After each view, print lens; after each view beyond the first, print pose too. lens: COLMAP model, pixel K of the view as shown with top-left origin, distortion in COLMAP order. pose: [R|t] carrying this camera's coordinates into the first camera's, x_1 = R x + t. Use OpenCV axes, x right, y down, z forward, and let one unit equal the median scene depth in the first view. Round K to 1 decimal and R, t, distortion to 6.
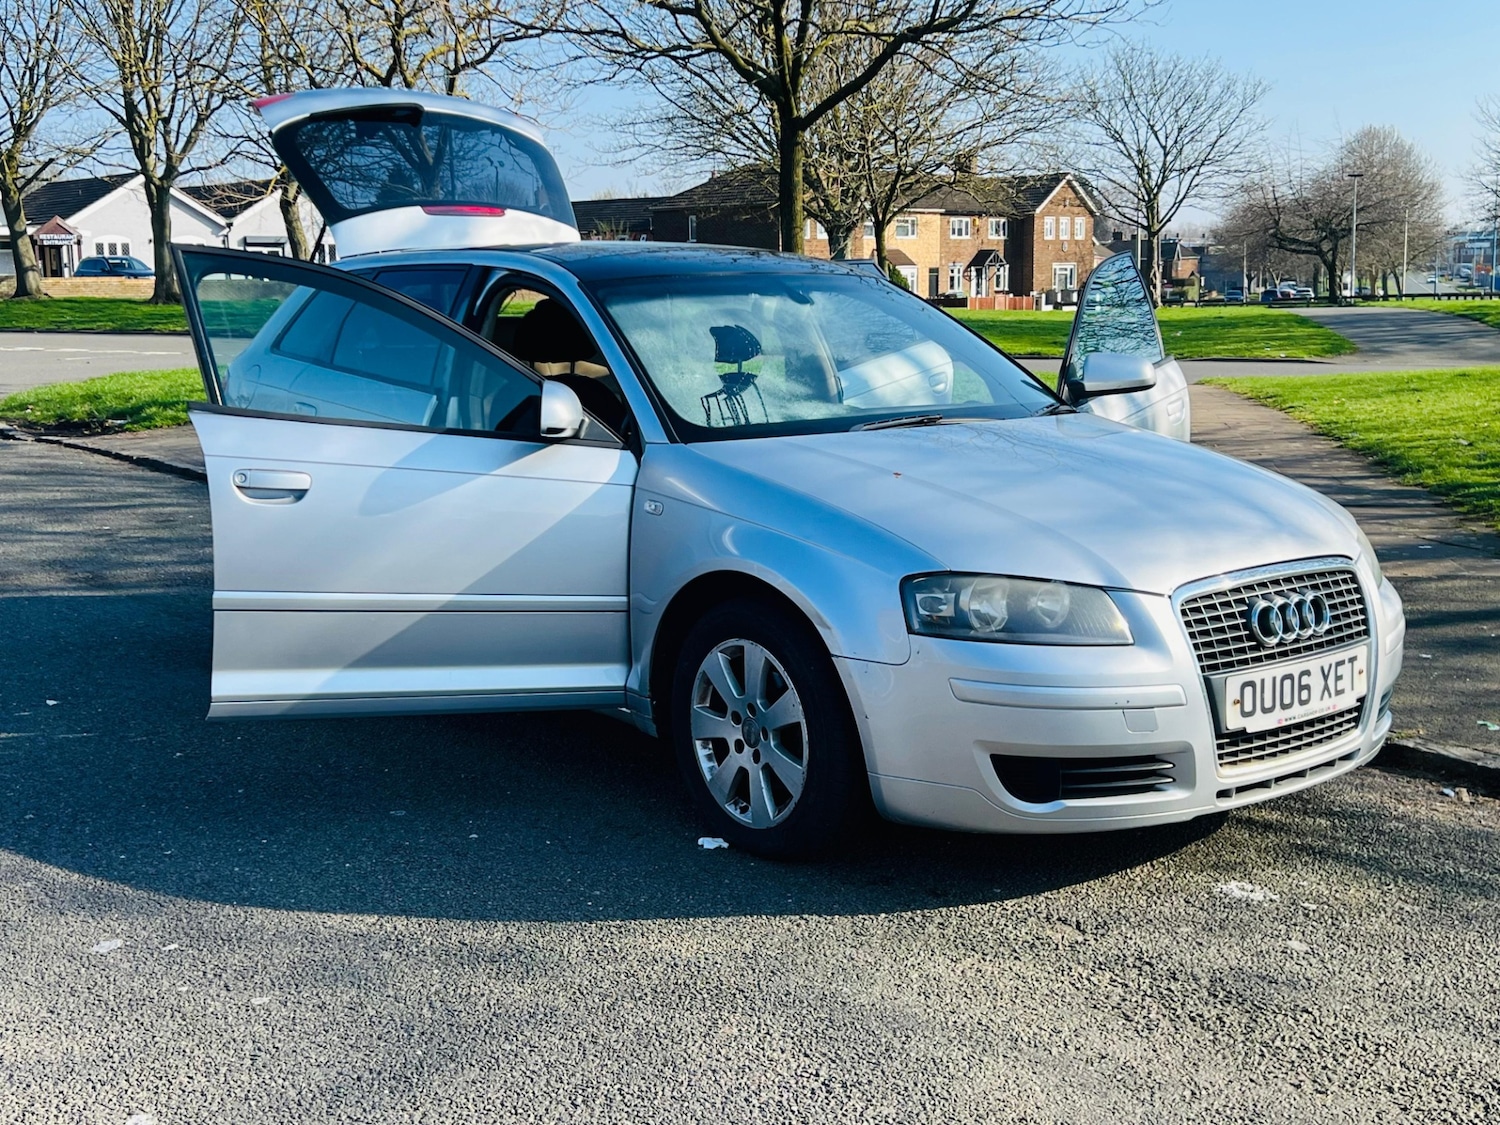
lens RADIAL K [[1666.2, 0, 749.9], [0, 1666.2, 544.2], [0, 0, 1]] dist [0.157085, -0.394239]
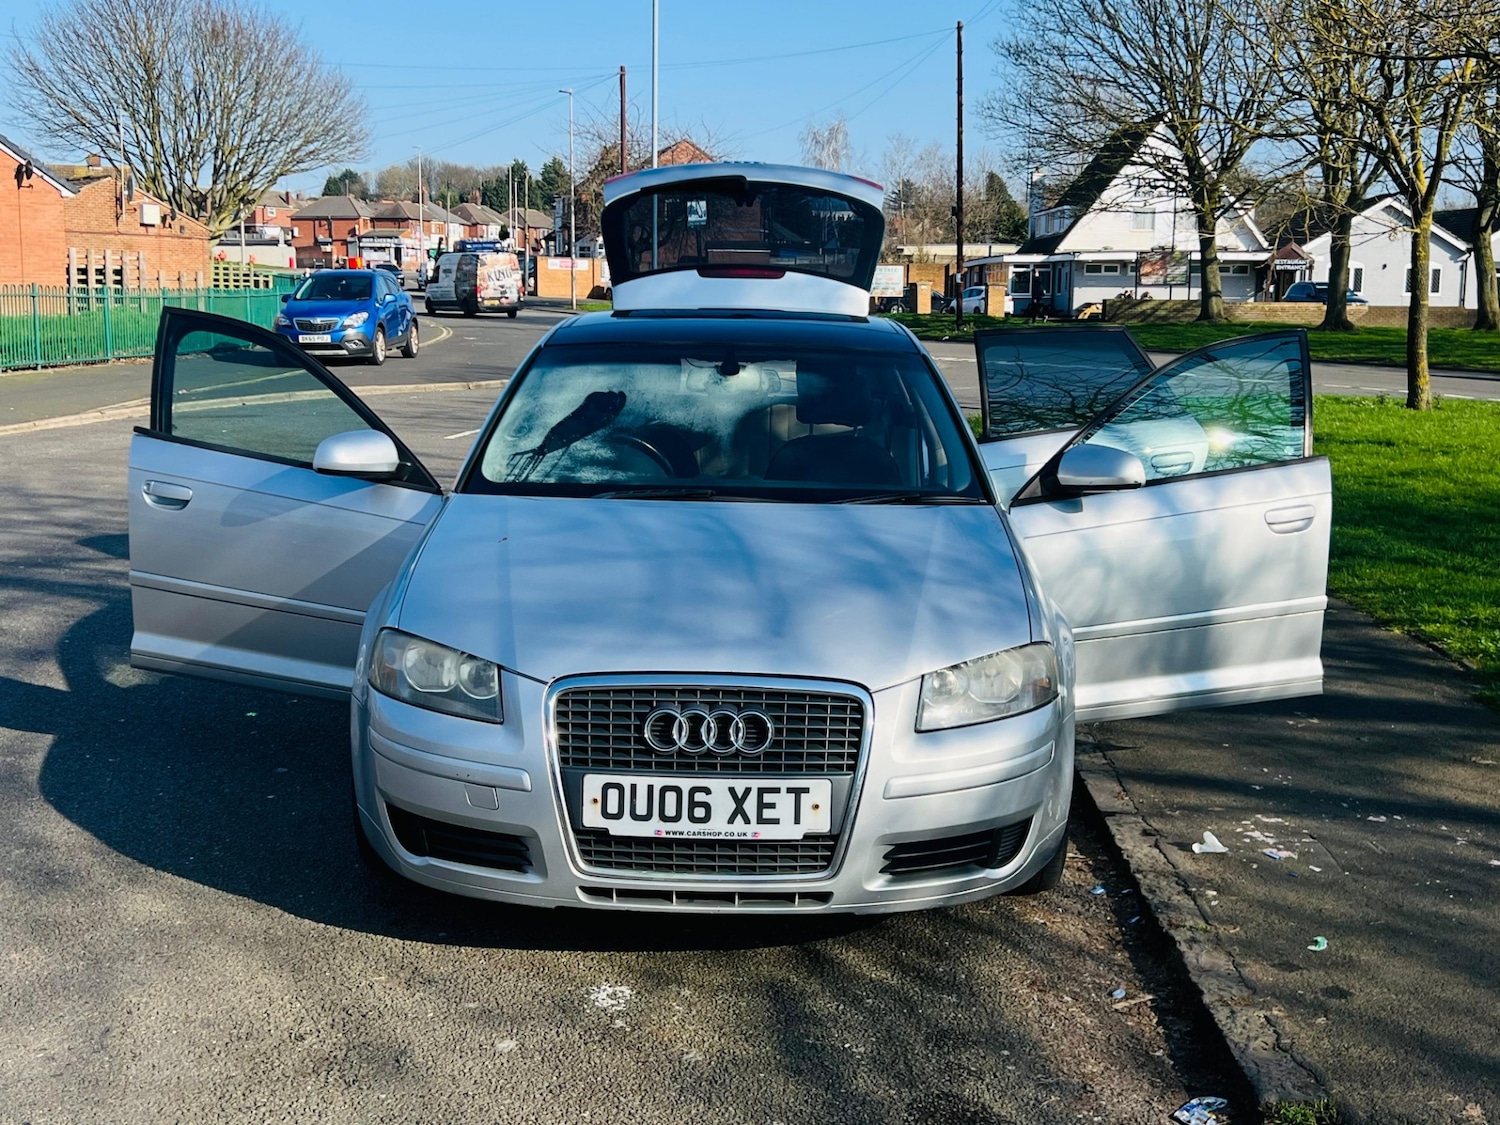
lens RADIAL K [[1666.2, 0, 749.9], [0, 1666.2, 544.2], [0, 0, 1]] dist [0.157085, -0.394239]
pose [[0.776778, 0.111235, -0.619873, 0.907247], [-0.120395, 0.992353, 0.027207, -0.089339], [0.618159, 0.053496, 0.784230, 0.262421]]
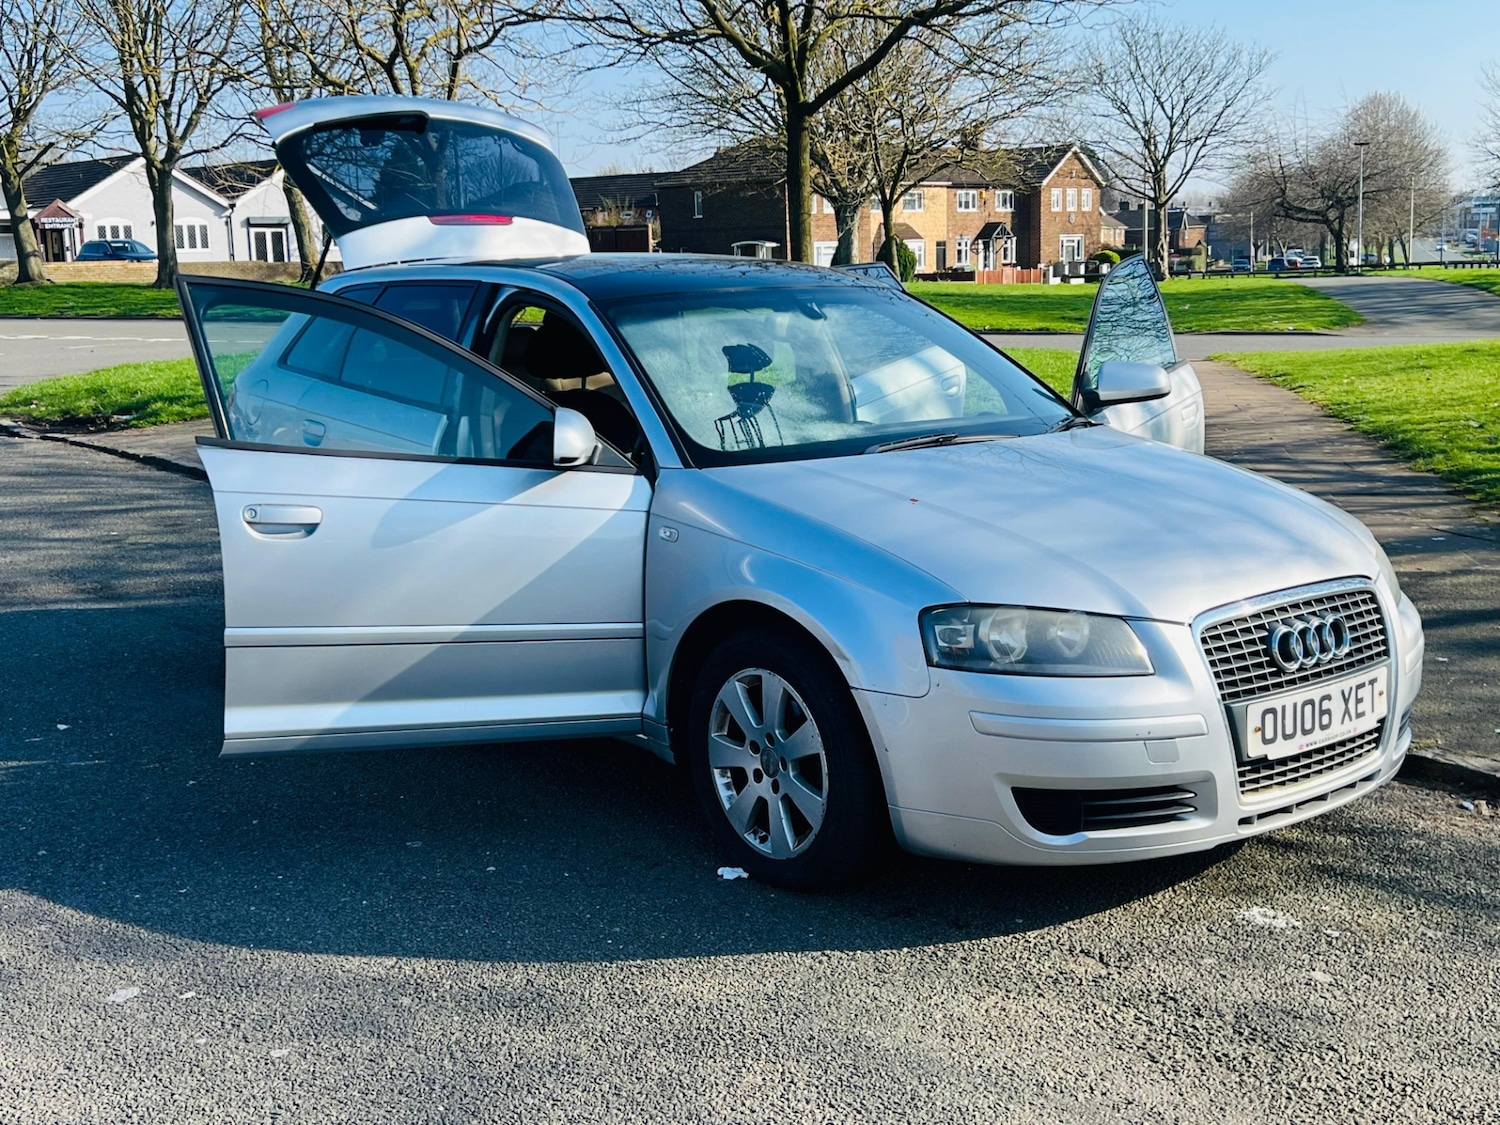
lens RADIAL K [[1668.0, 0, 773.6], [0, 1668.0, 549.1], [0, 0, 1]] dist [0.146881, -0.348370]
pose [[0.999899, -0.011768, 0.007919, -0.003421], [0.011640, 0.999805, 0.015965, -0.030551], [-0.008106, -0.015871, 0.999841, 0.008200]]
